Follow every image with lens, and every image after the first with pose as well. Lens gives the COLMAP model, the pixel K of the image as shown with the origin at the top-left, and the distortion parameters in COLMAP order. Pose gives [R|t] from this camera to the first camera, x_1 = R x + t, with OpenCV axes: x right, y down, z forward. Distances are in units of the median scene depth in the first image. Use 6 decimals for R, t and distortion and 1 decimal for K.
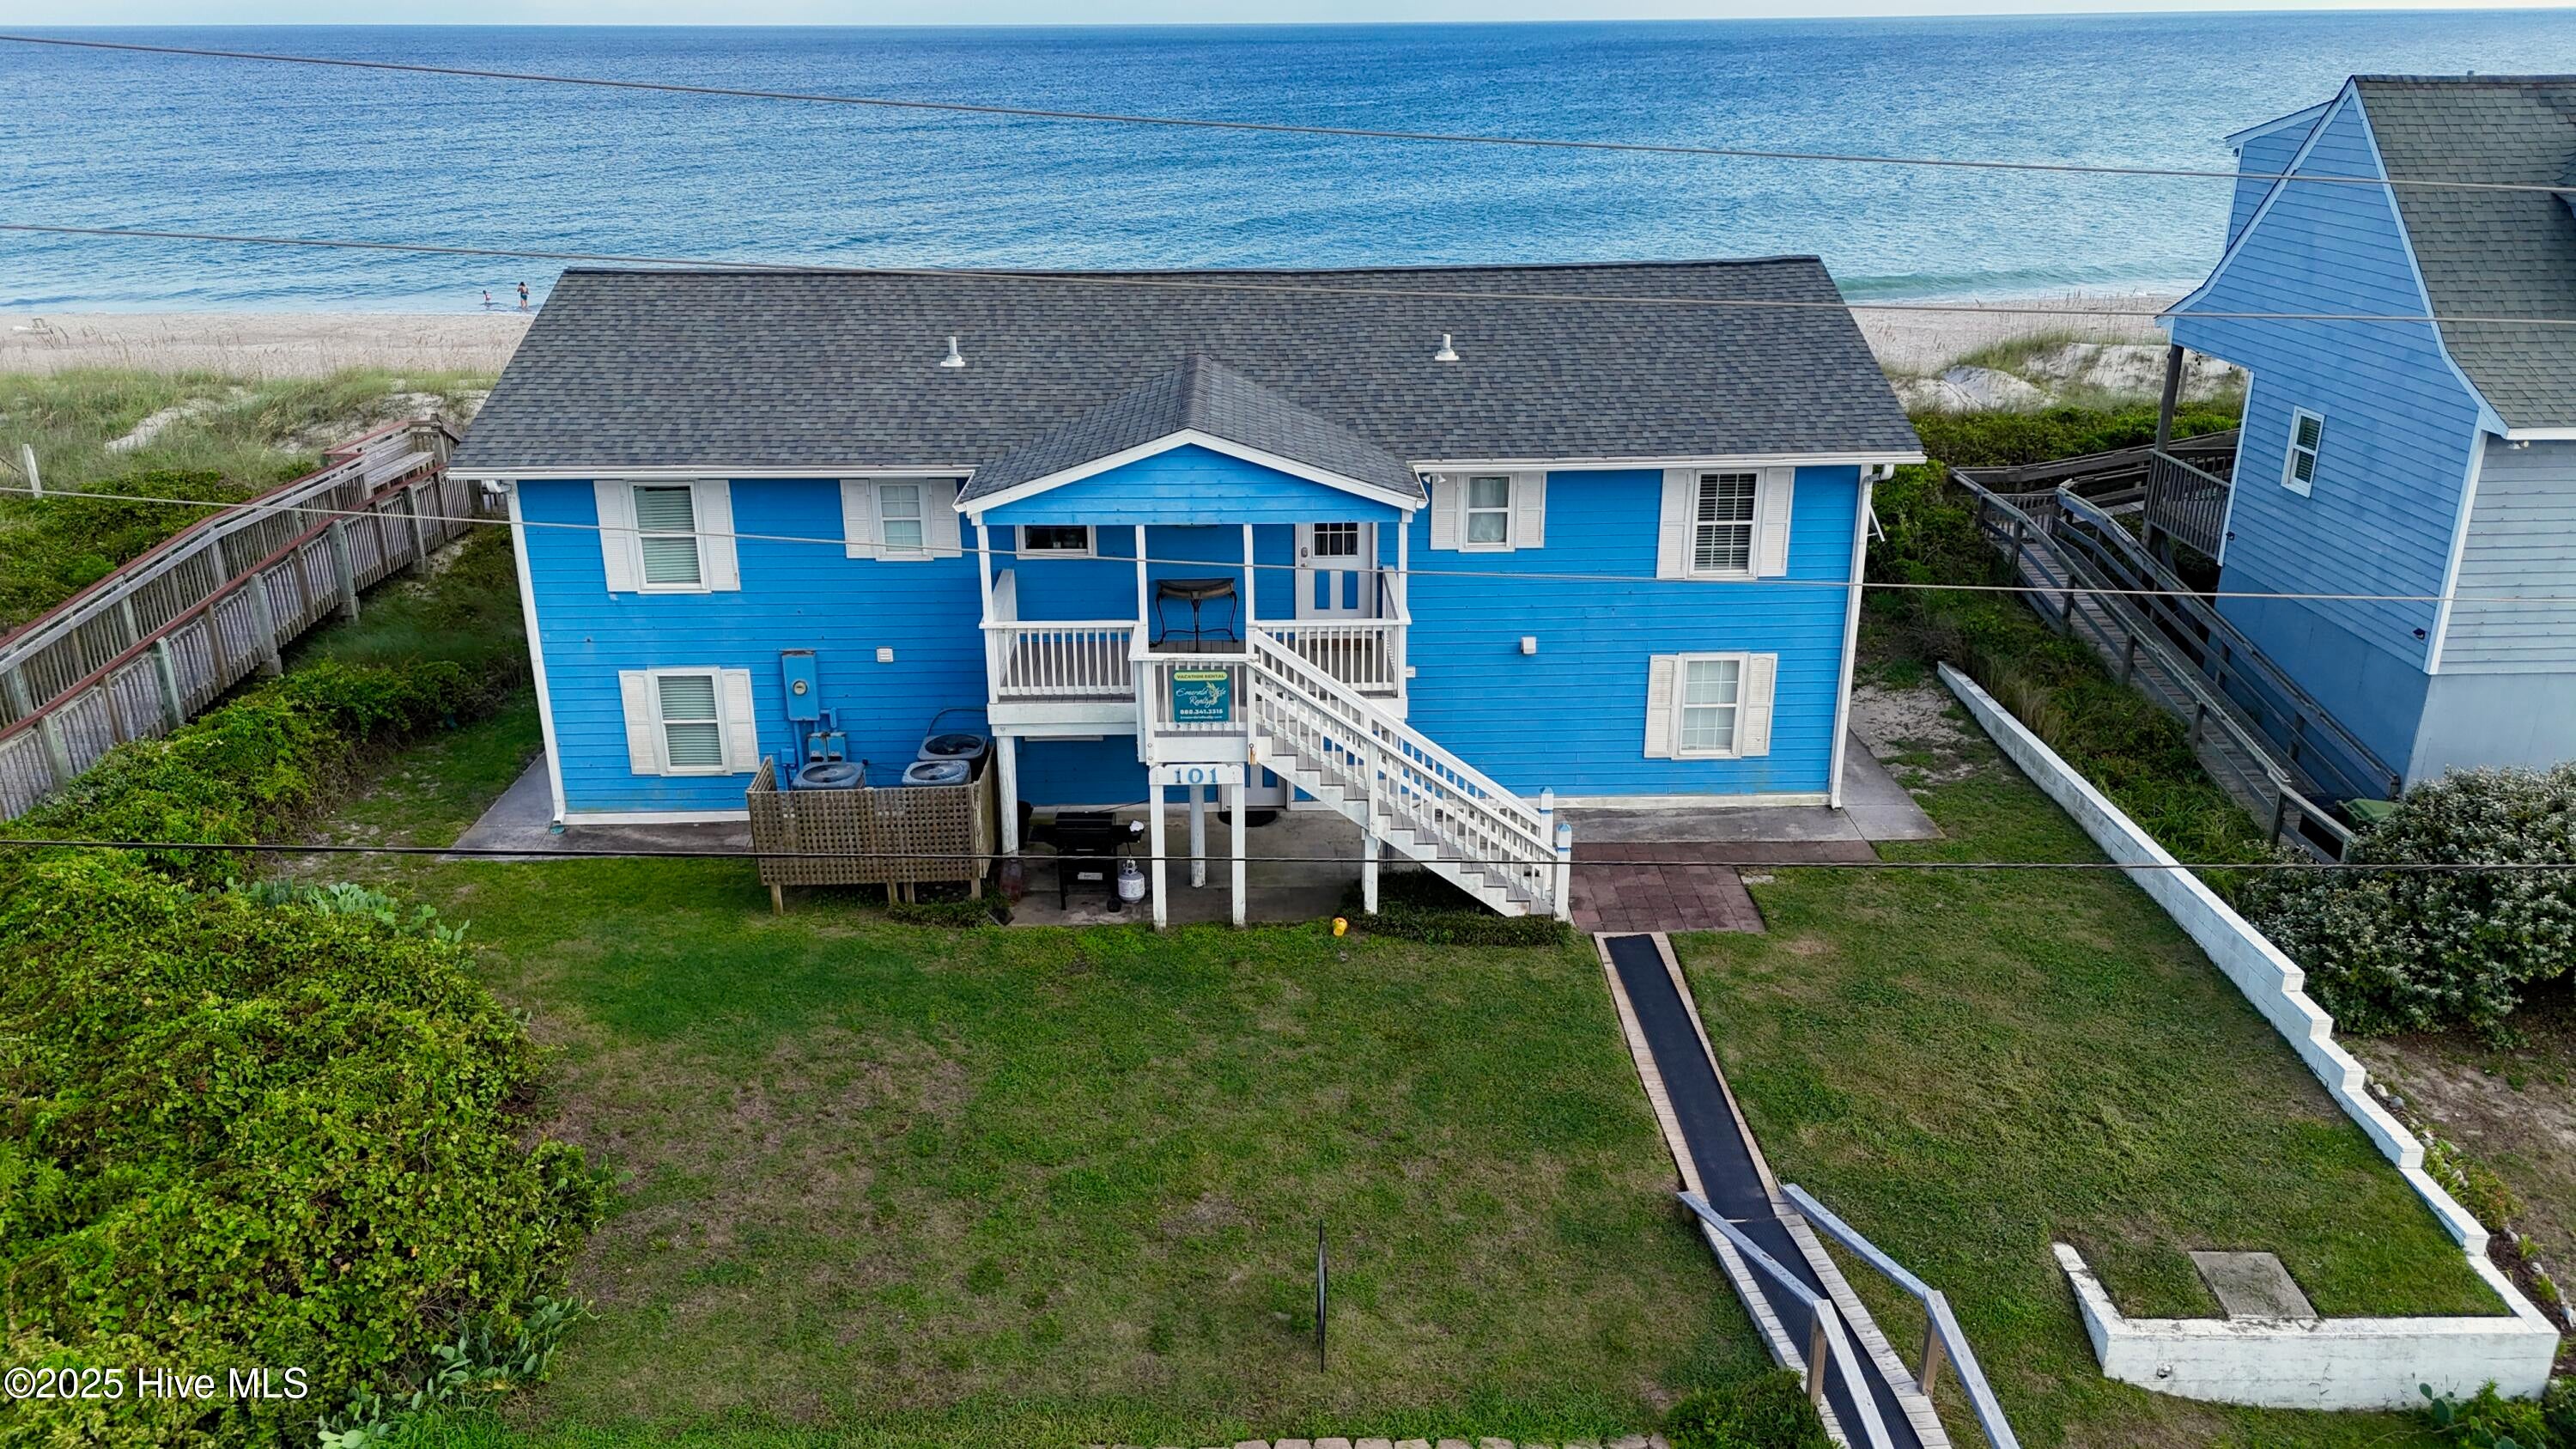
lens RADIAL K [[1906.0, 0, 1288.0], [0, 1906.0, 724.5], [0, 0, 1]] dist [0.060227, -0.059411]
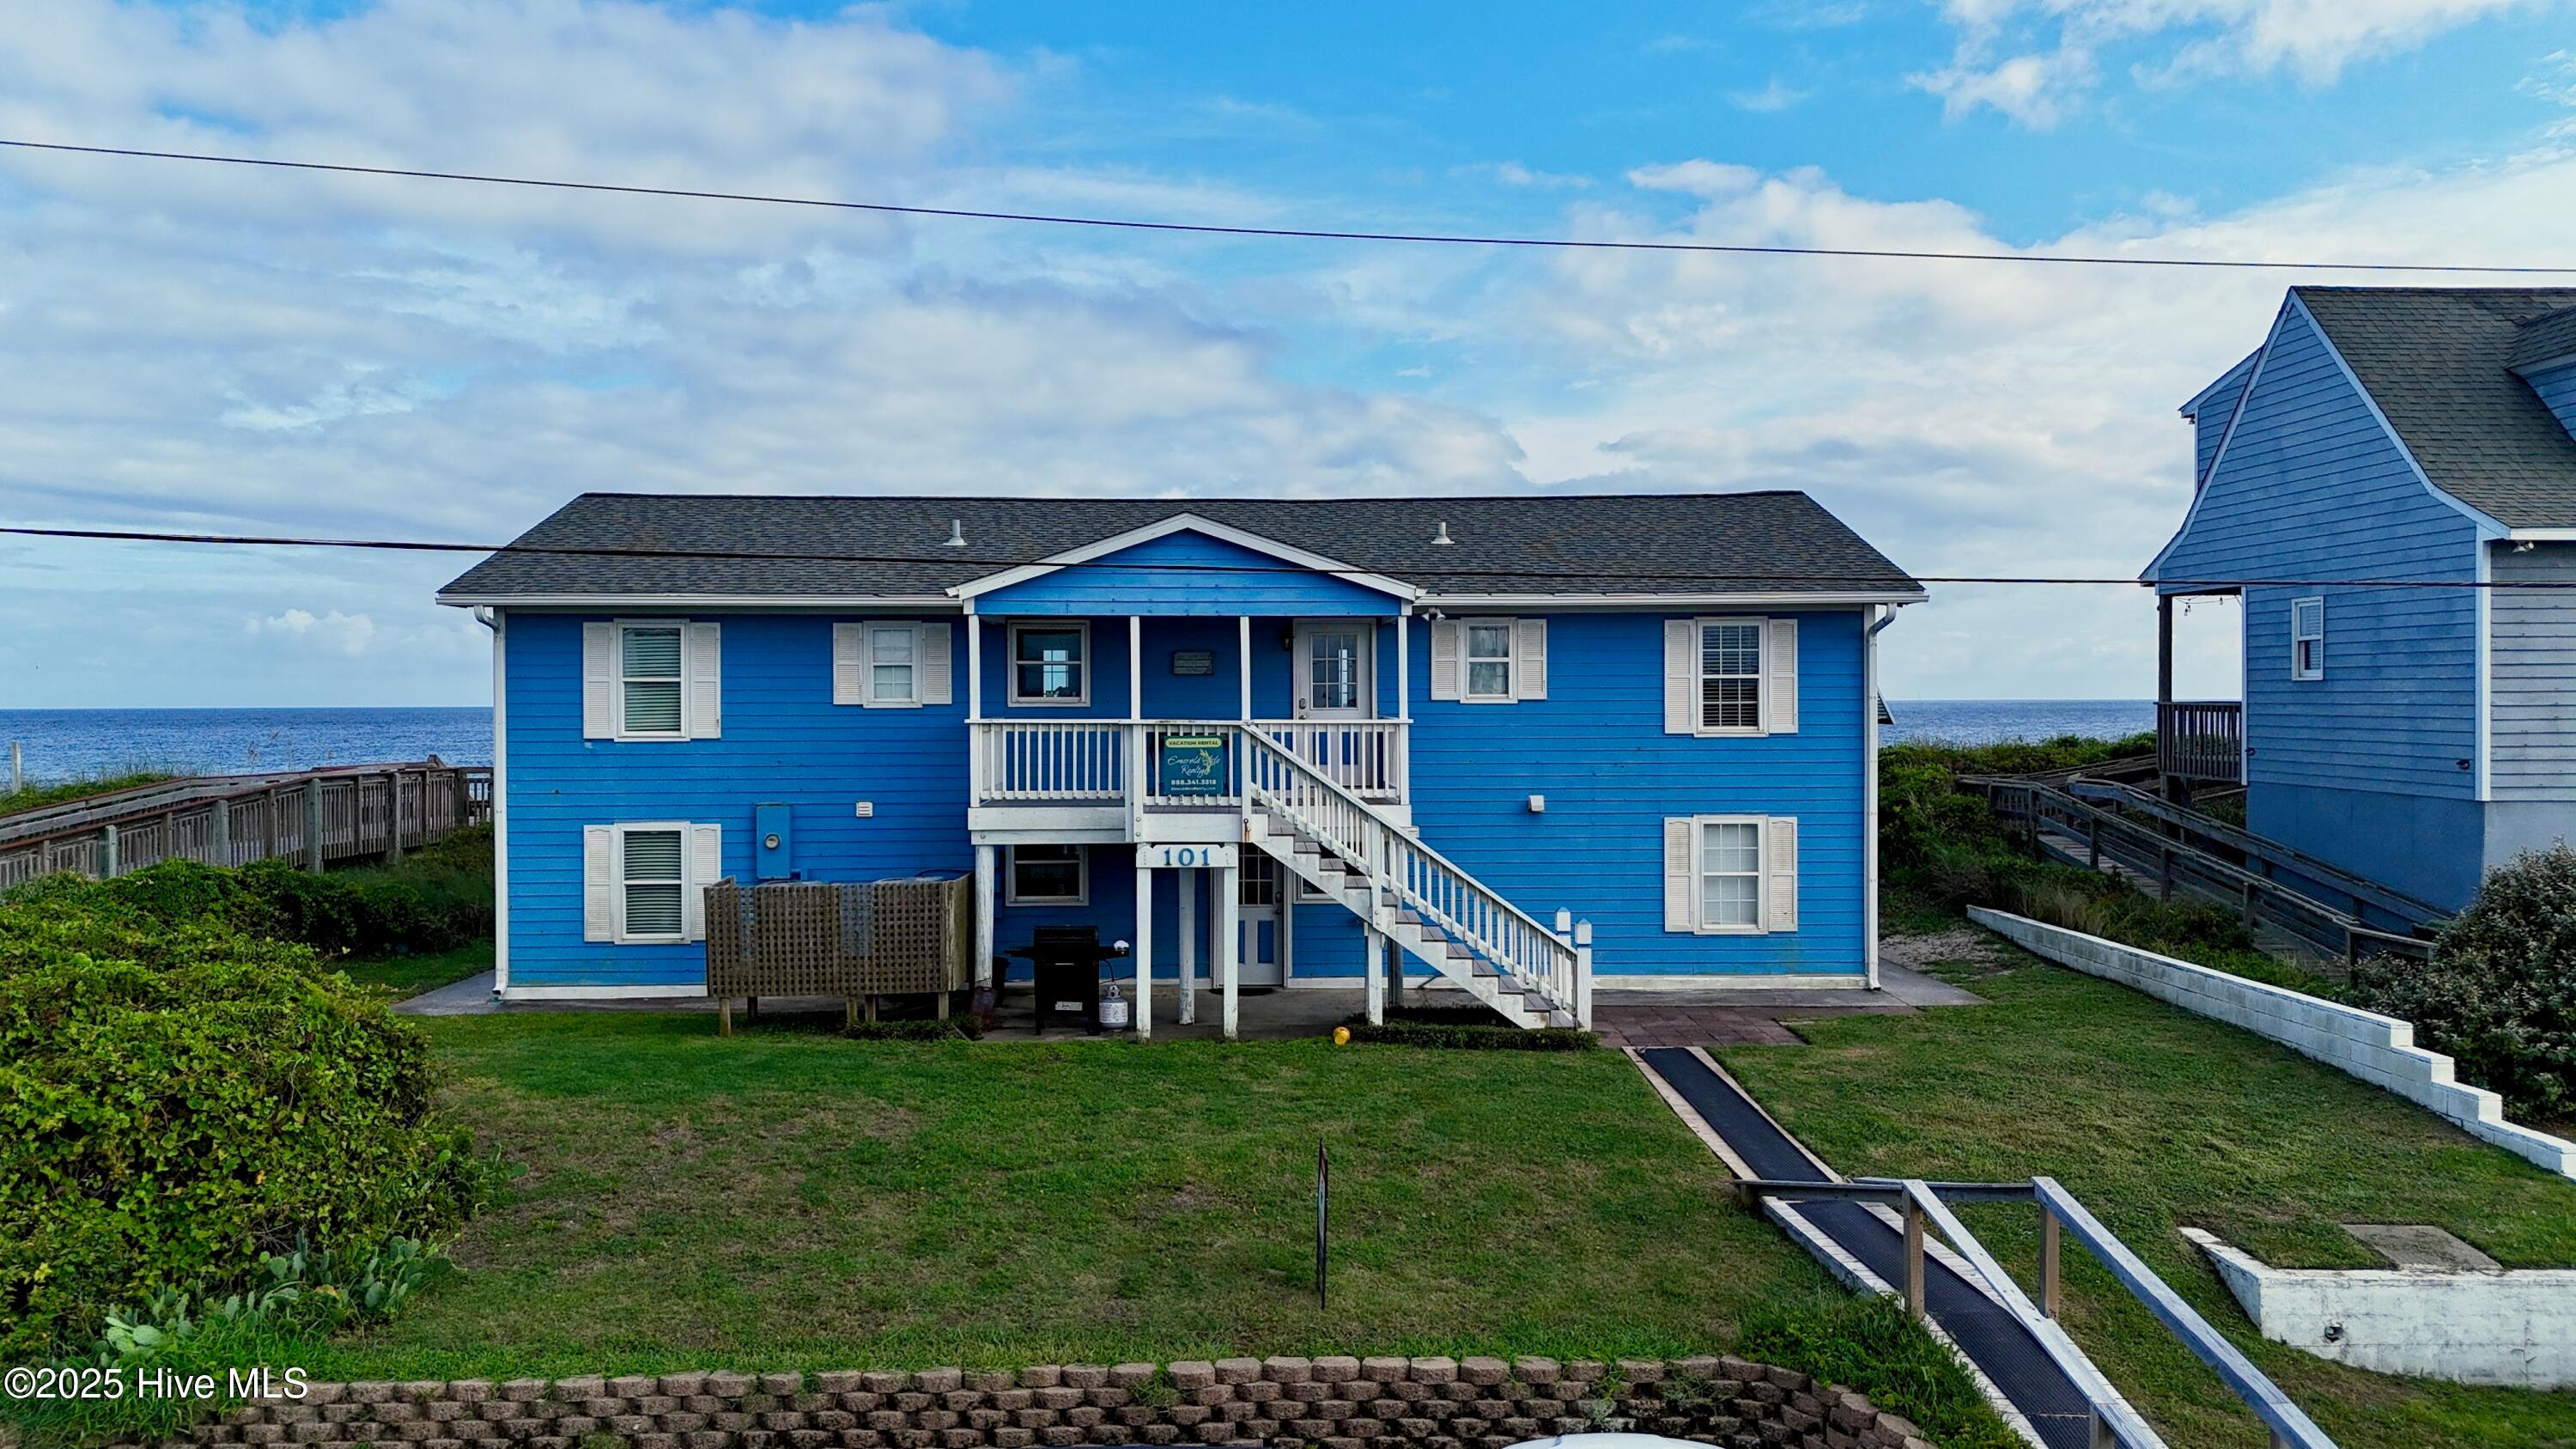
lens RADIAL K [[1906.0, 0, 1288.0], [0, 1906.0, 724.5], [0, 0, 1]] dist [0.060227, -0.059411]
pose [[0.999999, 0.001607, -0.000314, 0.001697], [-0.001619, 0.942262, -0.334873, 0.270745], [-0.000242, 0.334873, 0.942263, 0.092613]]
